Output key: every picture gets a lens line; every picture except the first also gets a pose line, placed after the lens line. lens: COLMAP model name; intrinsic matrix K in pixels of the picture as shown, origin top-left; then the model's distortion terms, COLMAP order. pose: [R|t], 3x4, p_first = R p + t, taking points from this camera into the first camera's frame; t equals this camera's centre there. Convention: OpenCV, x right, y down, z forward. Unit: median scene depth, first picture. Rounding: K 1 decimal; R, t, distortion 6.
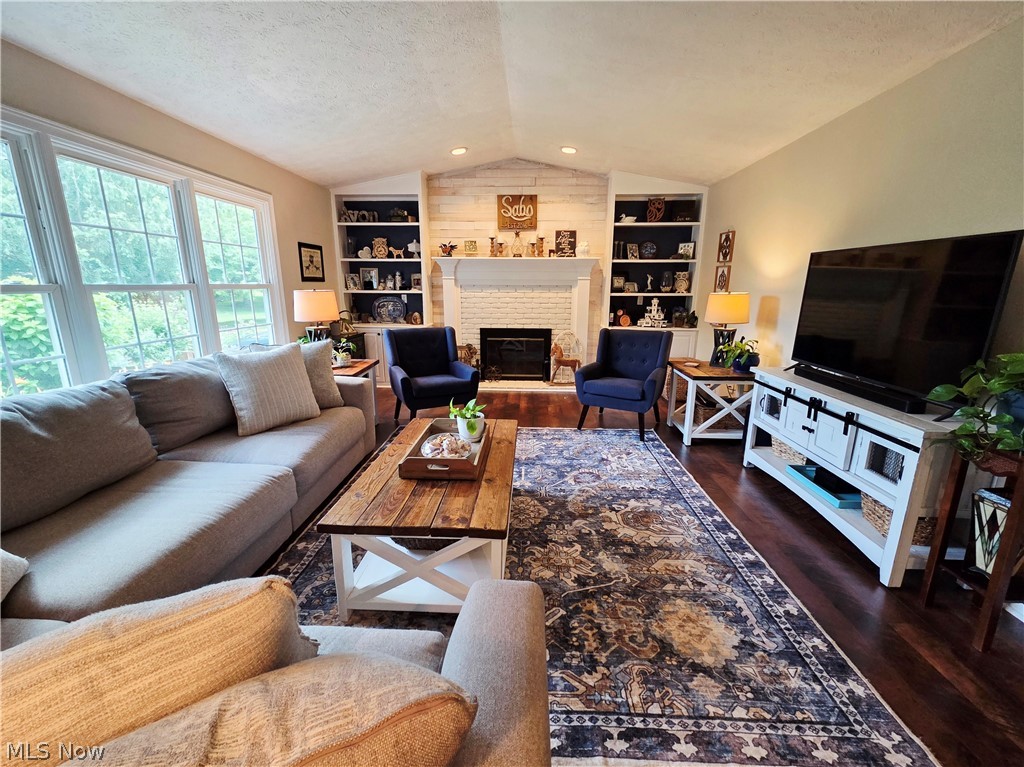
lens RADIAL K [[431.6, 0, 515.3], [0, 431.6, 381.5], [0, 0, 1]] dist [-0.002695, -0.000310]
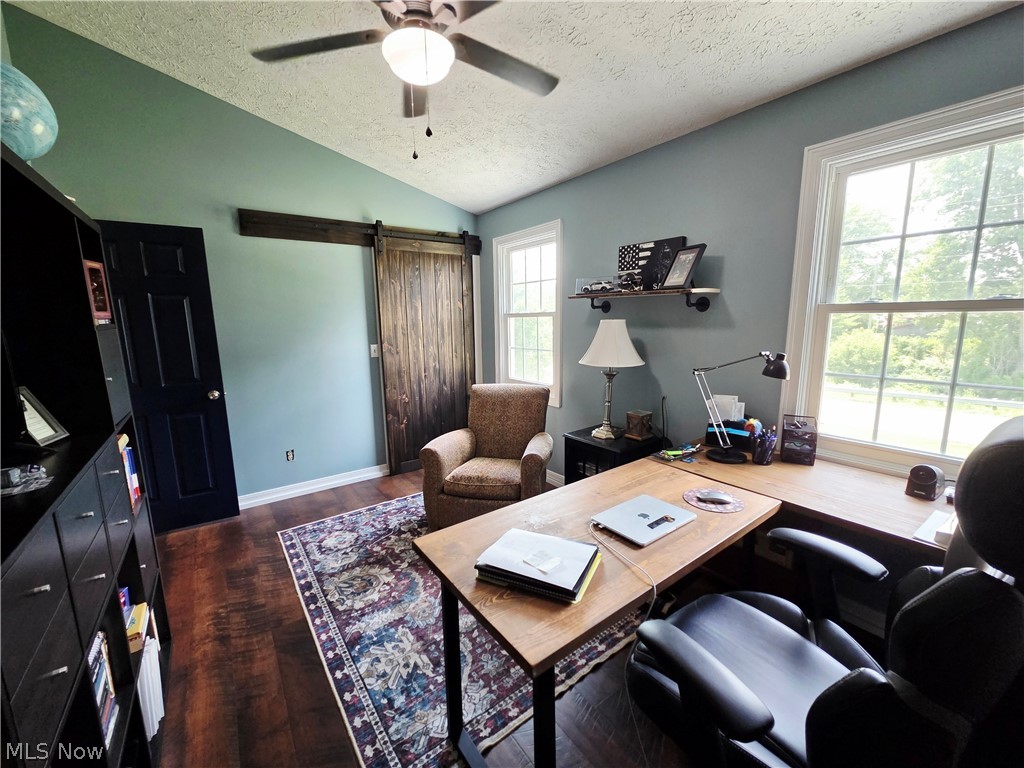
lens RADIAL K [[419.8, 0, 512.1], [0, 419.8, 387.1], [0, 0, 1]] dist [0.003977, -0.000494]
pose [[-0.772942, 0.113326, -0.624274, 0.822217], [-0.132233, 0.933540, 0.333191, -0.976633], [0.620544, 0.340087, -0.706587, 2.357775]]
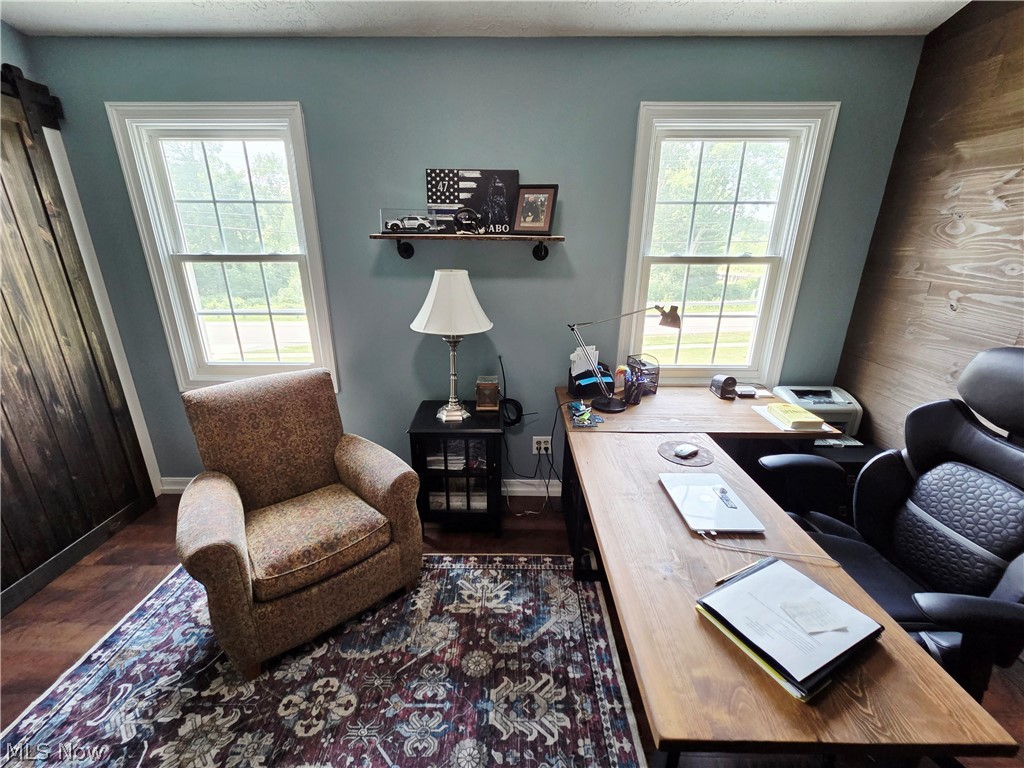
lens RADIAL K [[419.8, 0, 513.2], [0, 419.8, 382.6], [0, 0, 1]] dist [0.003977, -0.000494]
pose [[0.051153, 0.314153, -0.947993, 0.779733], [-0.231984, 0.927009, 0.294682, -0.814053], [0.971374, 0.204845, 0.120297, 1.346038]]
